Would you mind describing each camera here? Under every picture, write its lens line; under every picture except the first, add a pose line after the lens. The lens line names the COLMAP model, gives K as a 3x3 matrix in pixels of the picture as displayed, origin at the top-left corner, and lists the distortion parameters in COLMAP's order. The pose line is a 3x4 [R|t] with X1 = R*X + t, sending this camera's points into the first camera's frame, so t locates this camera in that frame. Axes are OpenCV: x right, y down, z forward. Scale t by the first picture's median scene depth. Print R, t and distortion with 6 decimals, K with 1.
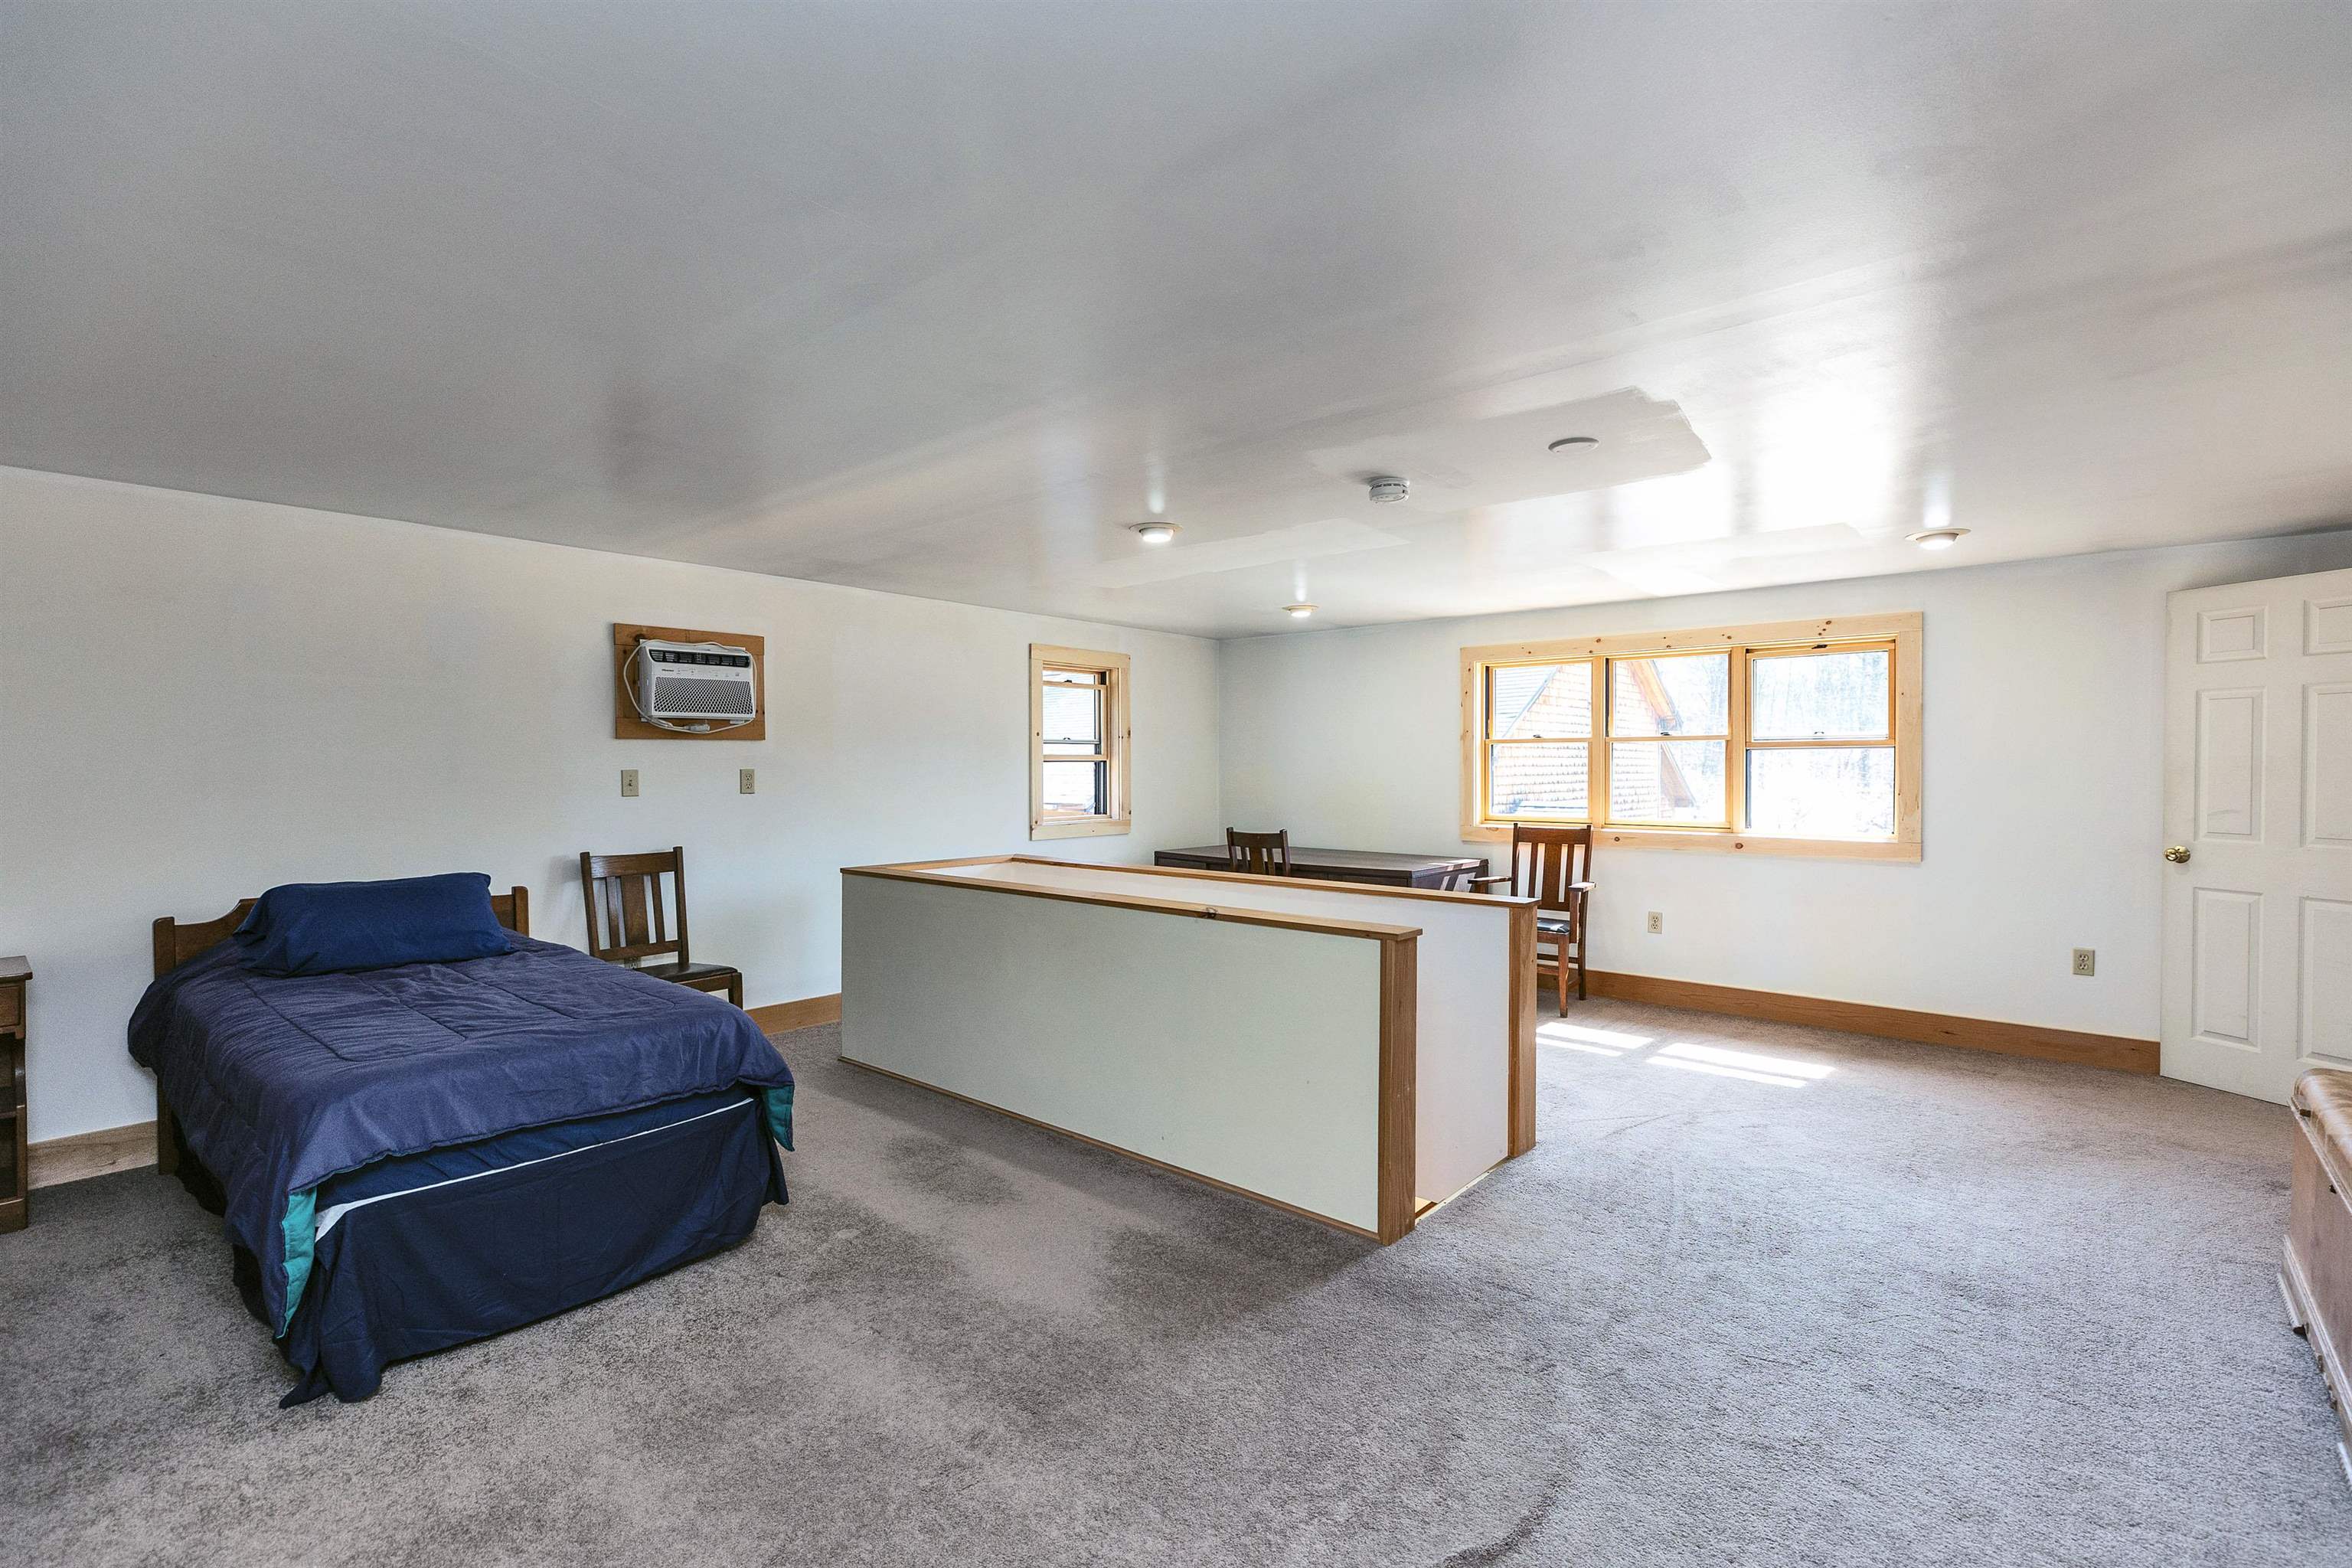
lens RADIAL K [[1066.4, 0, 1183.4], [0, 1066.4, 786.2], [0, 0, 1]] dist [0.002050, 0.000193]
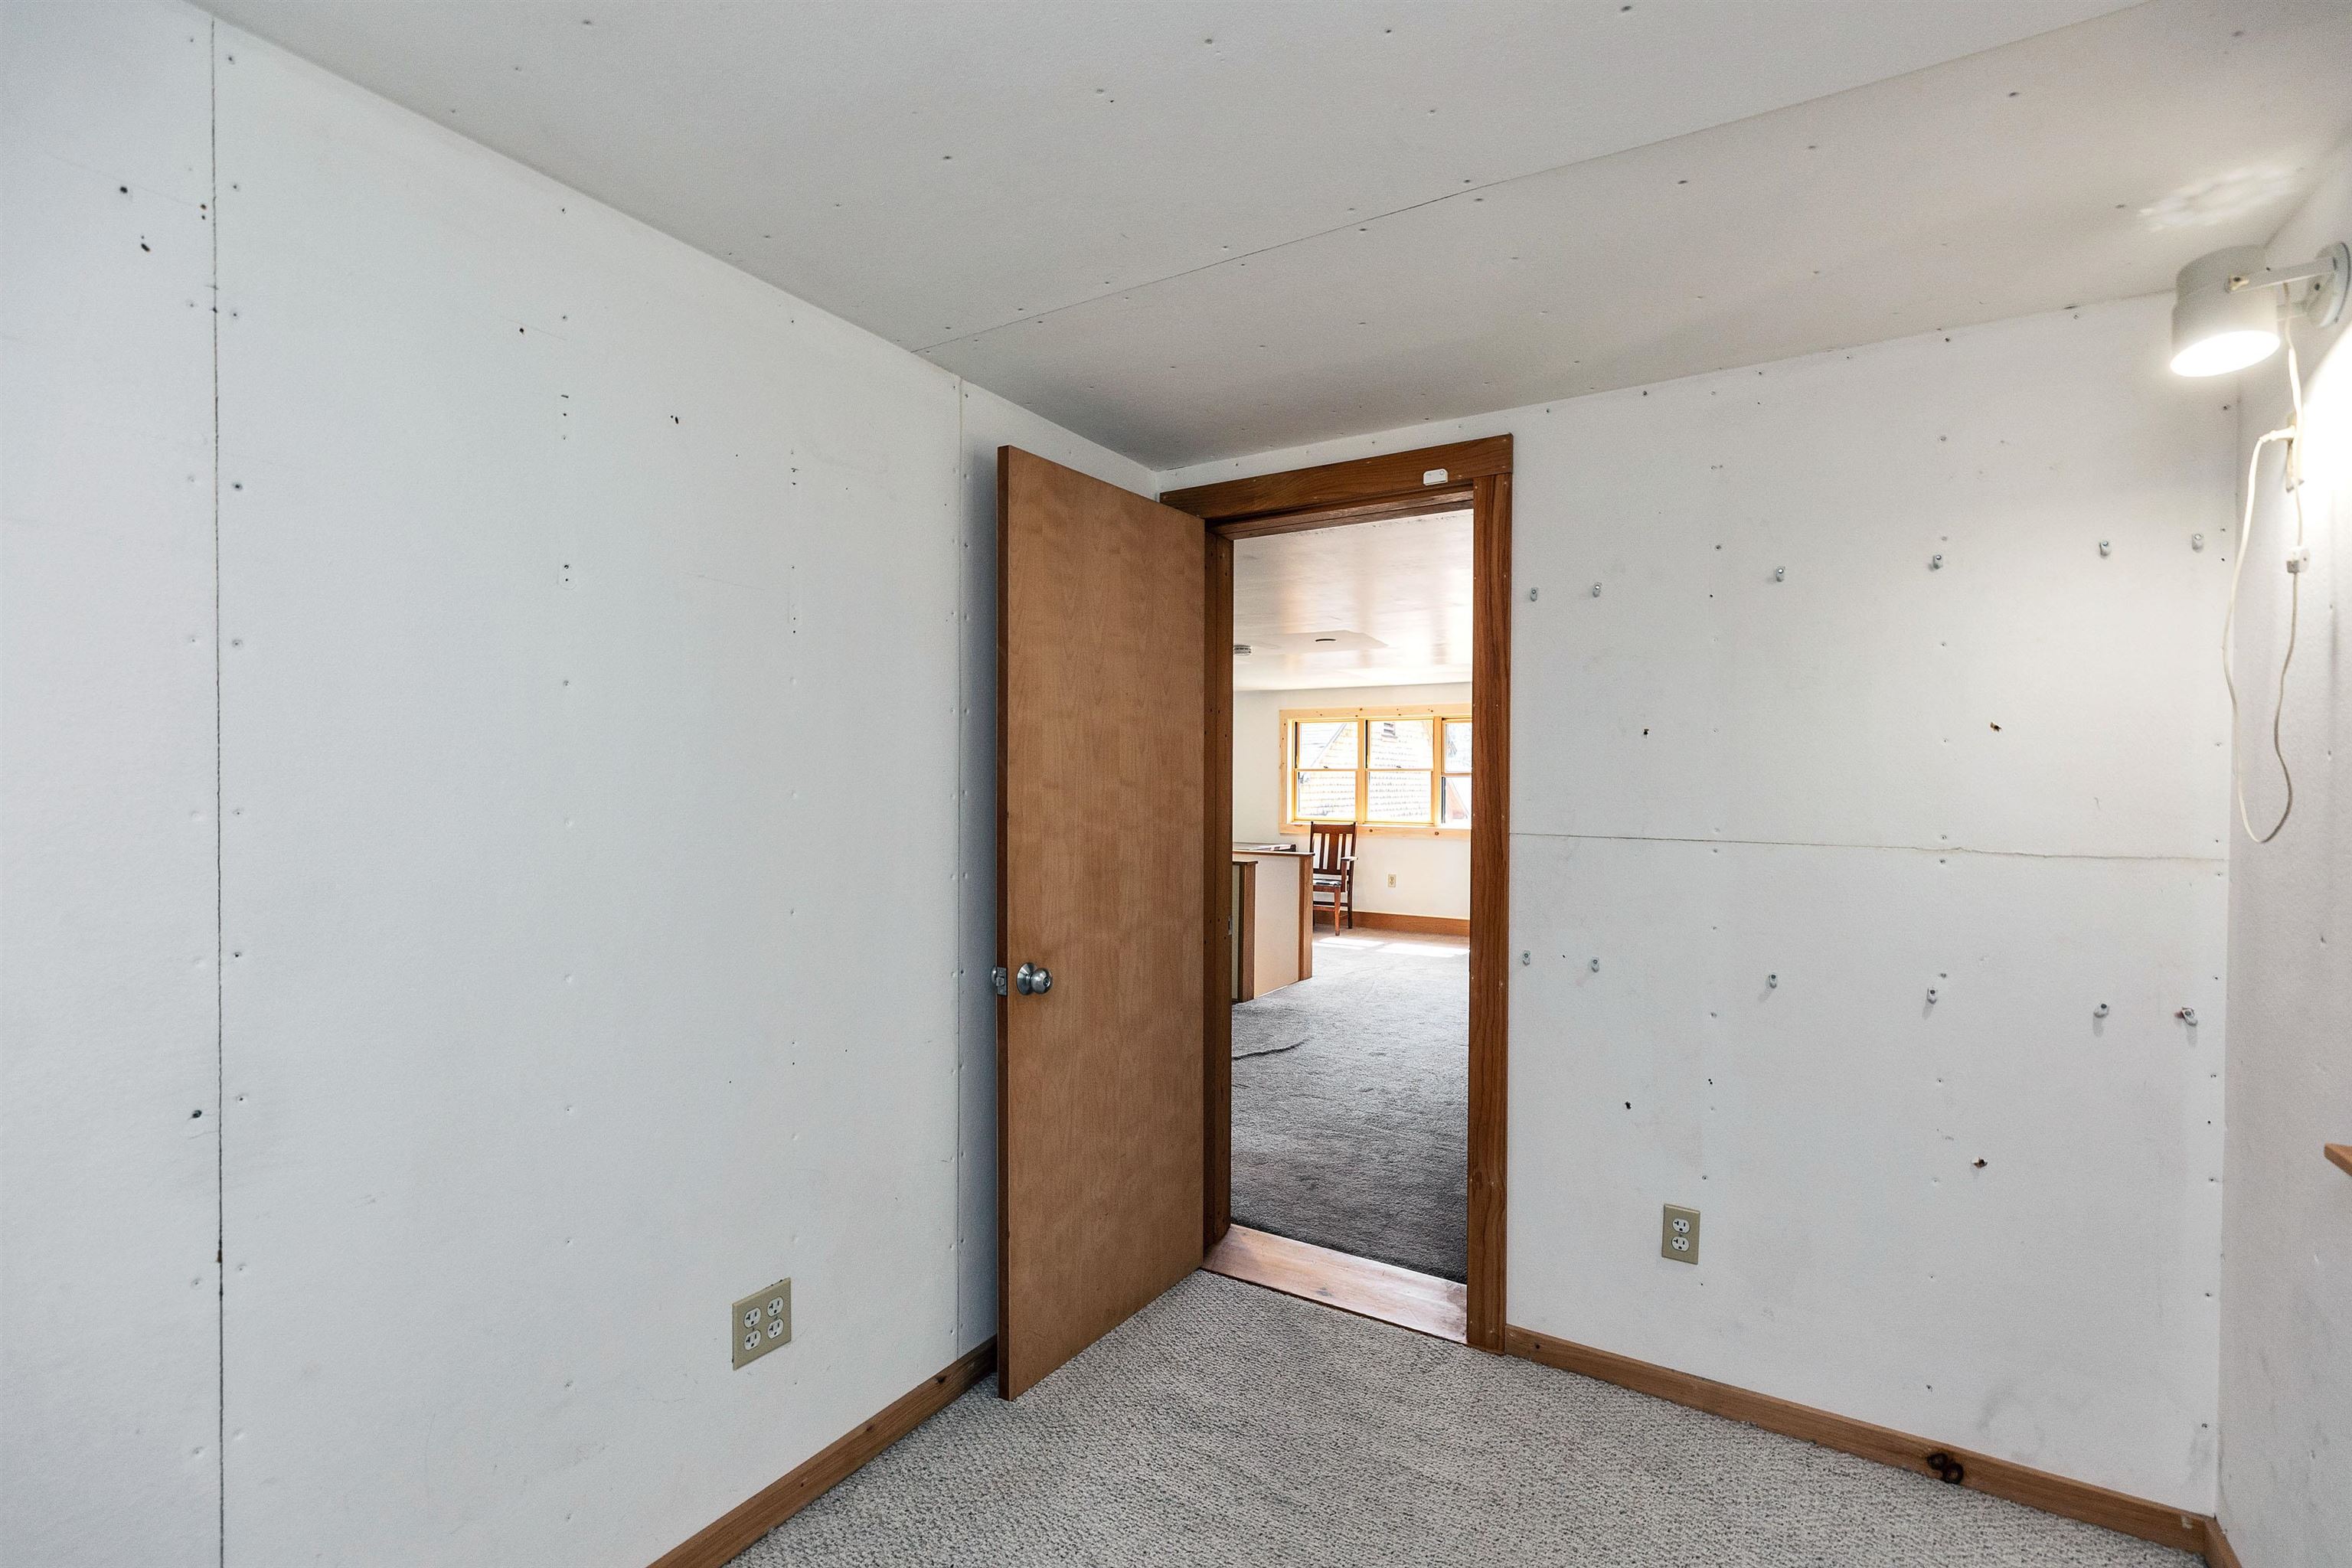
lens RADIAL K [[1066.4, 0, 1173.1], [0, 1066.4, 785.8], [0, 0, 1]] dist [0.002050, 0.000193]
pose [[0.989132, 0.007419, 0.146845, -0.135941], [-0.005282, 0.999874, -0.014938, 0.006220], [-0.146938, 0.014000, 0.989047, -0.576764]]
